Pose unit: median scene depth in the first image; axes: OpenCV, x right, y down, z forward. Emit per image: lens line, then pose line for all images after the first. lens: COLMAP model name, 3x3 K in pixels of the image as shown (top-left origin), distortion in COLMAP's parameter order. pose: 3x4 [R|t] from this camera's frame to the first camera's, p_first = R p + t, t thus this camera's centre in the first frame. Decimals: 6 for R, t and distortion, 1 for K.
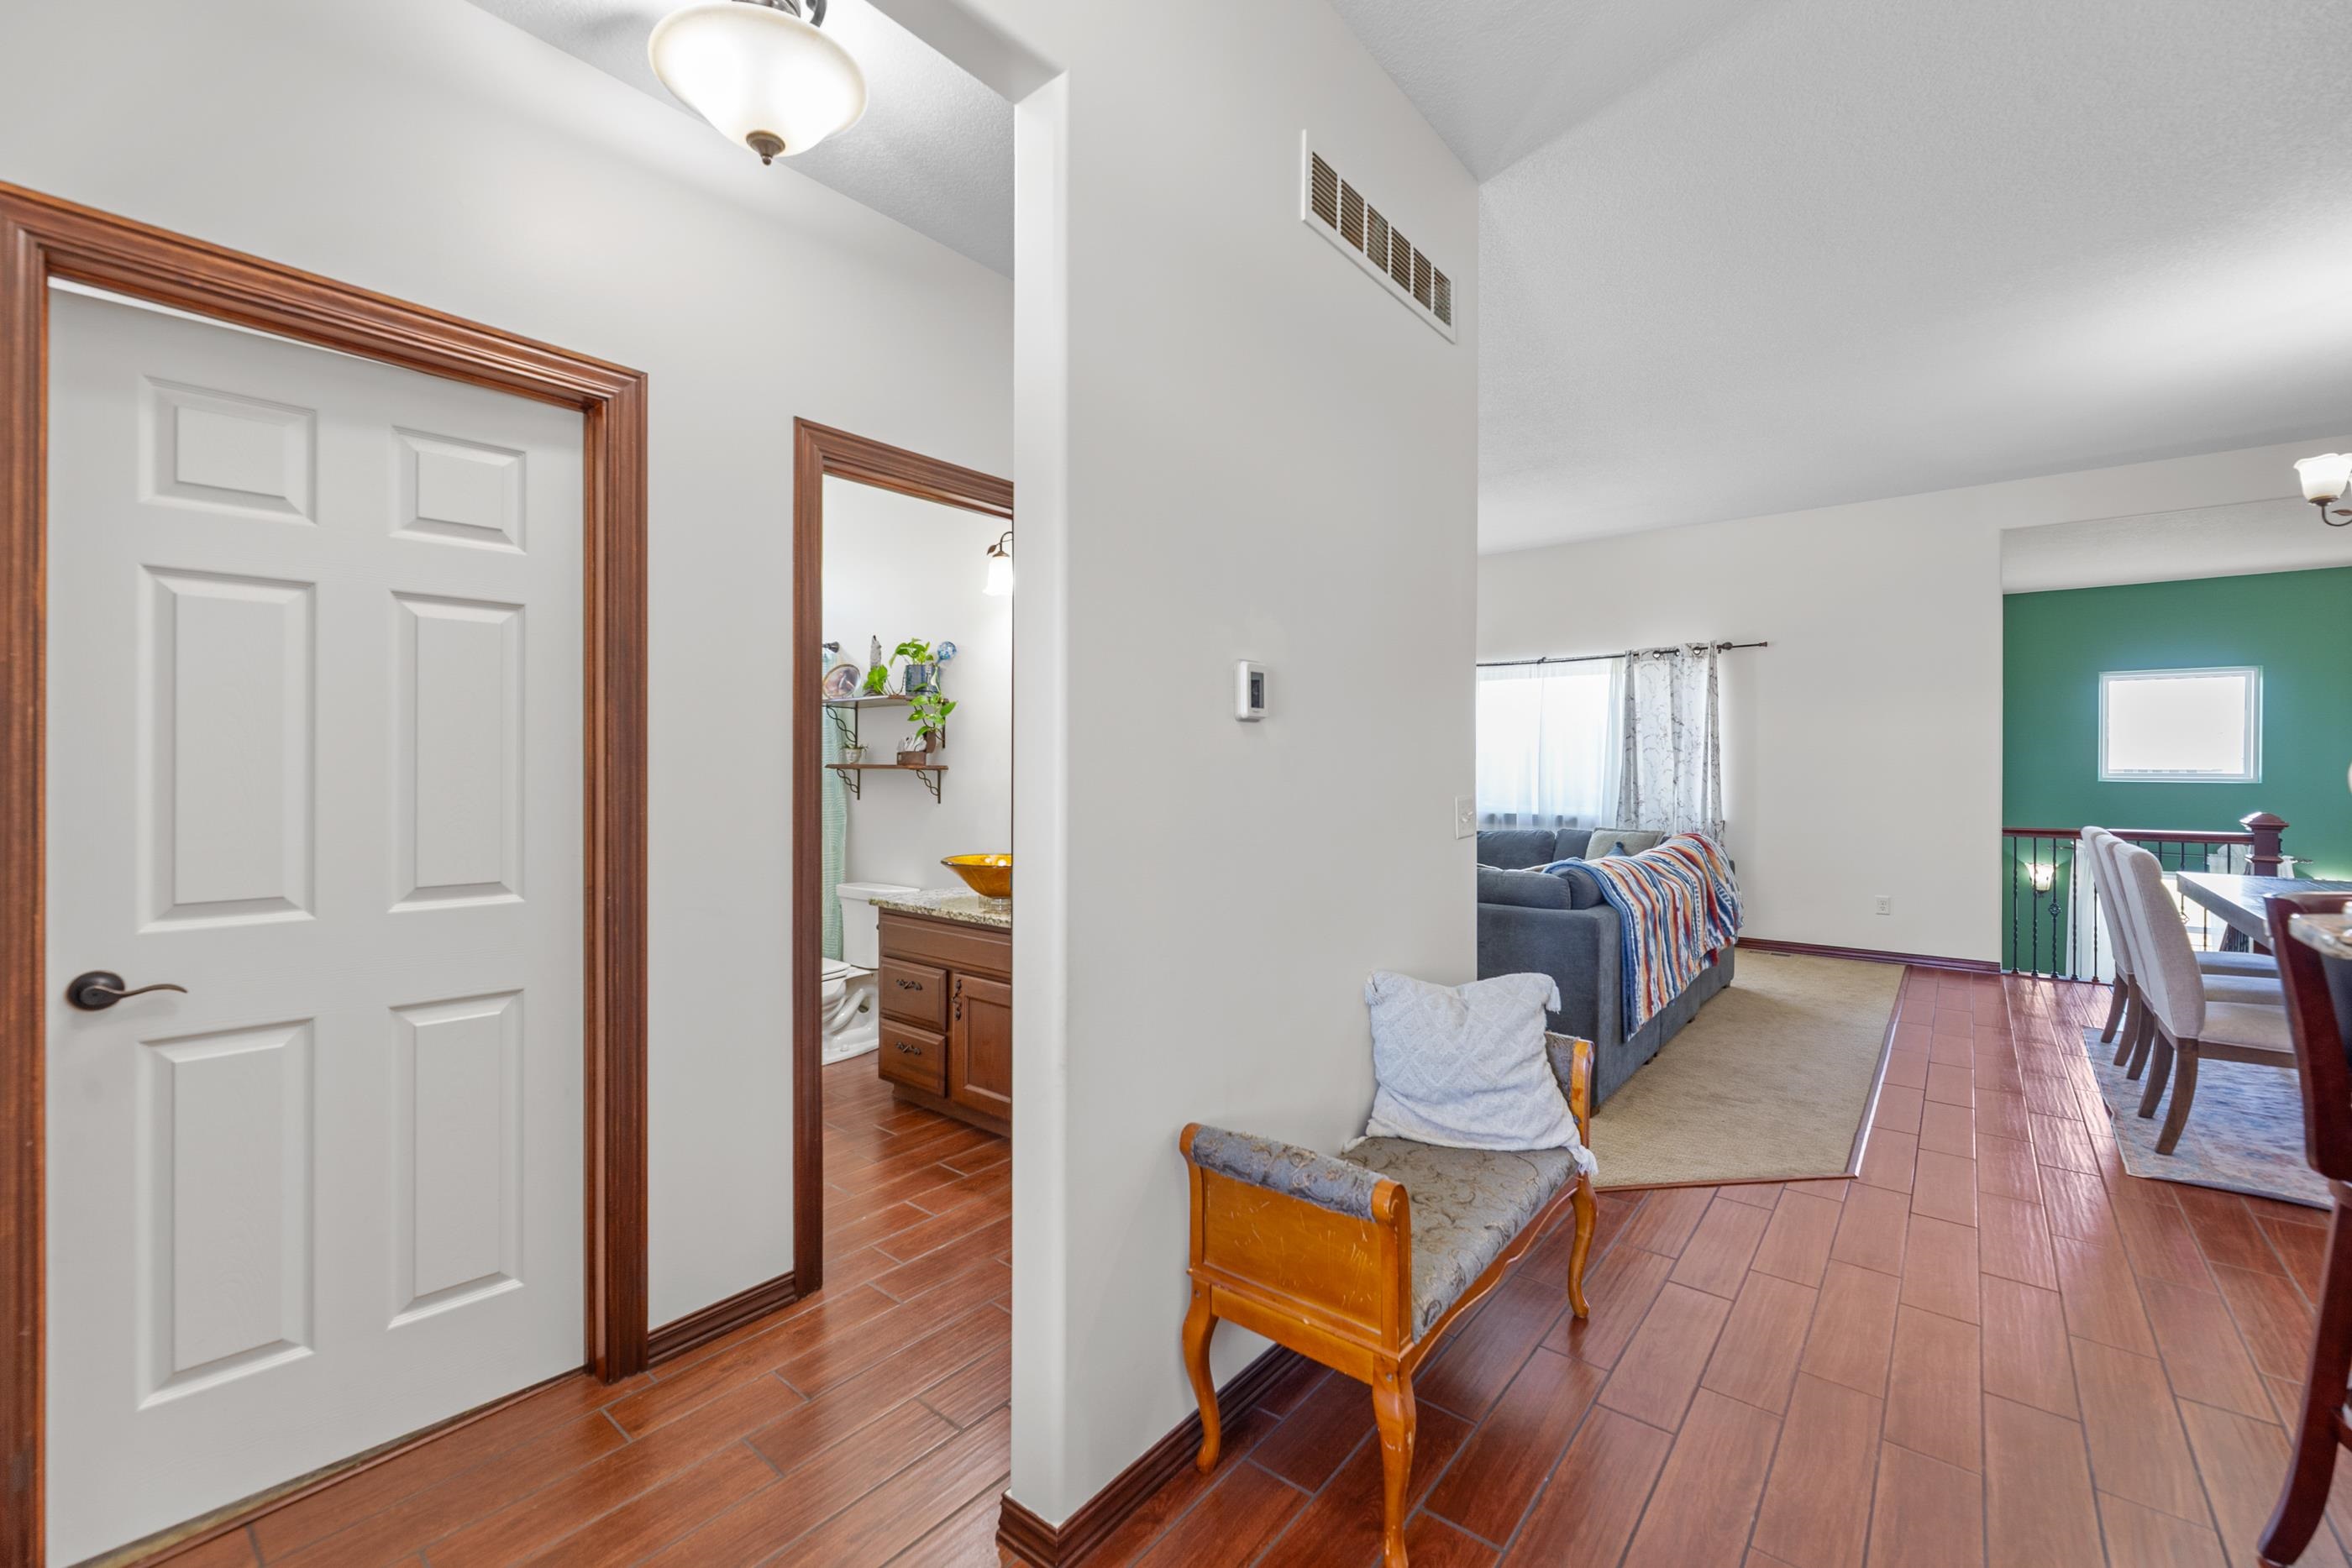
lens RADIAL K [[955.1, 0, 1187.6], [0, 955.1, 770.5], [0, 0, 1]] dist [-0.002200, -0.000020]
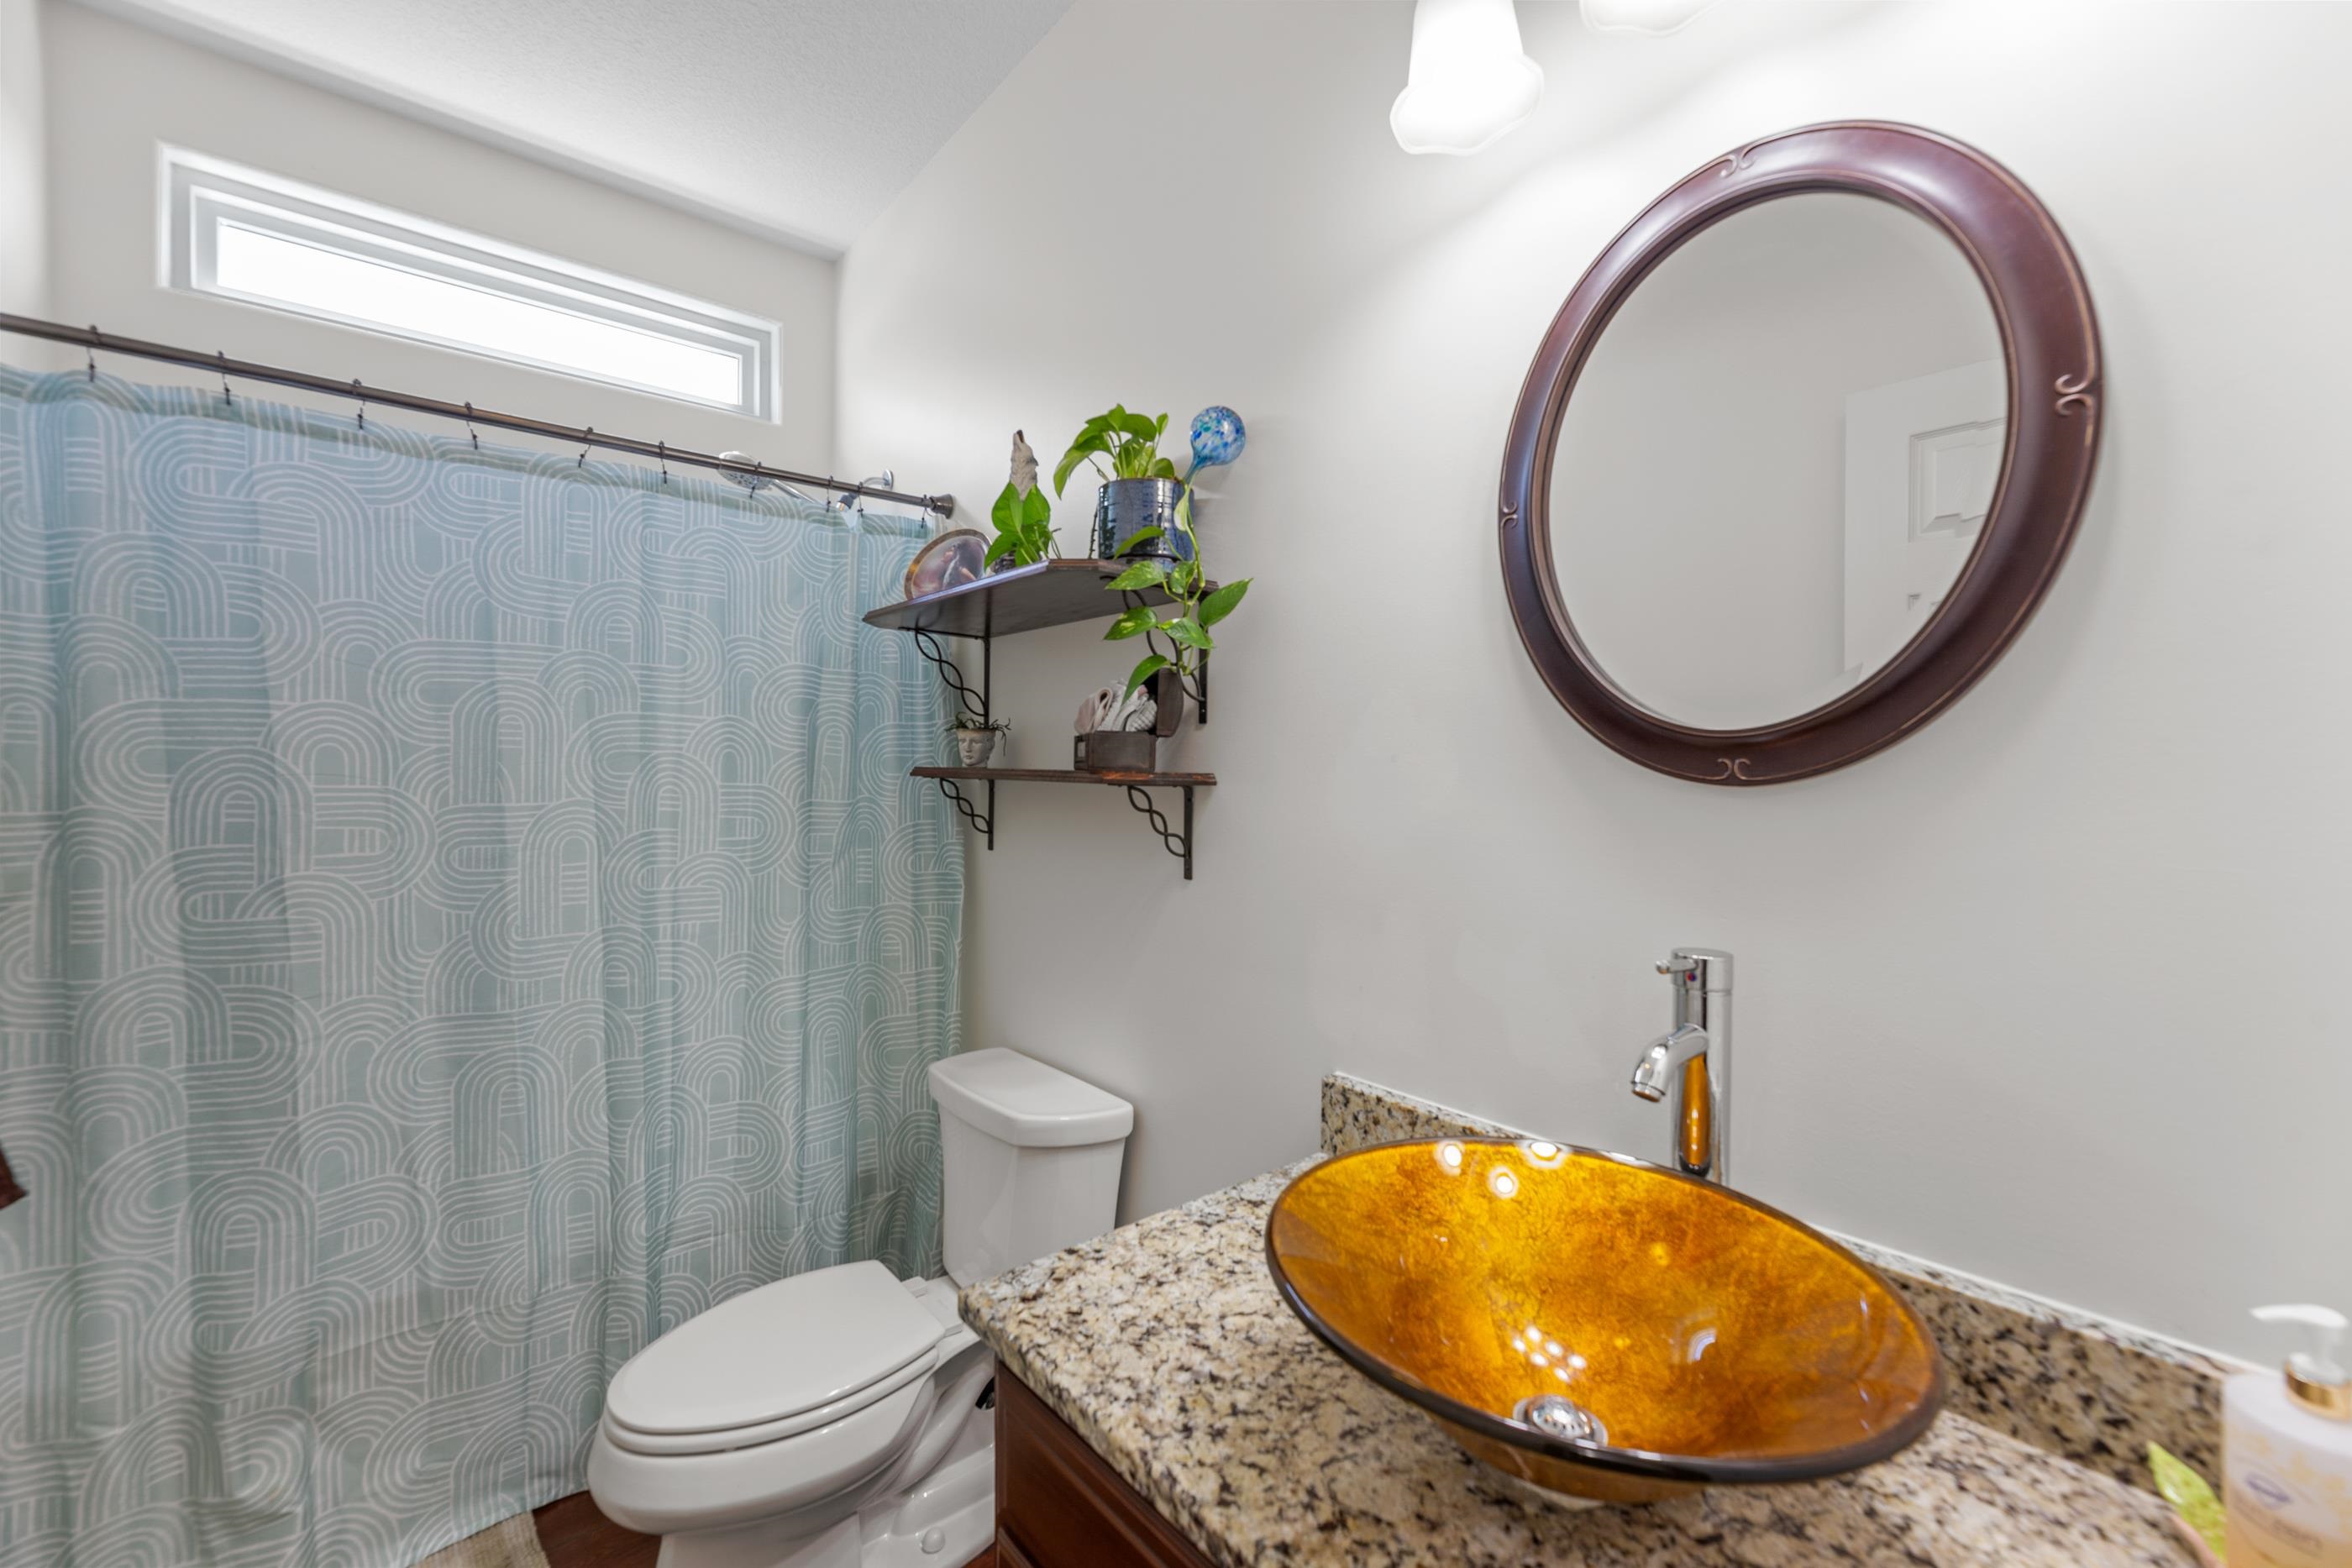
lens RADIAL K [[955.1, 0, 1175.7], [0, 955.1, 777.2], [0, 0, 1]] dist [-0.002200, -0.000020]
pose [[0.979848, 0.007460, -0.199605, -0.195732], [-0.007199, 0.999972, 0.002032, -0.004299], [0.199614, -0.000554, 0.979874, 0.657206]]
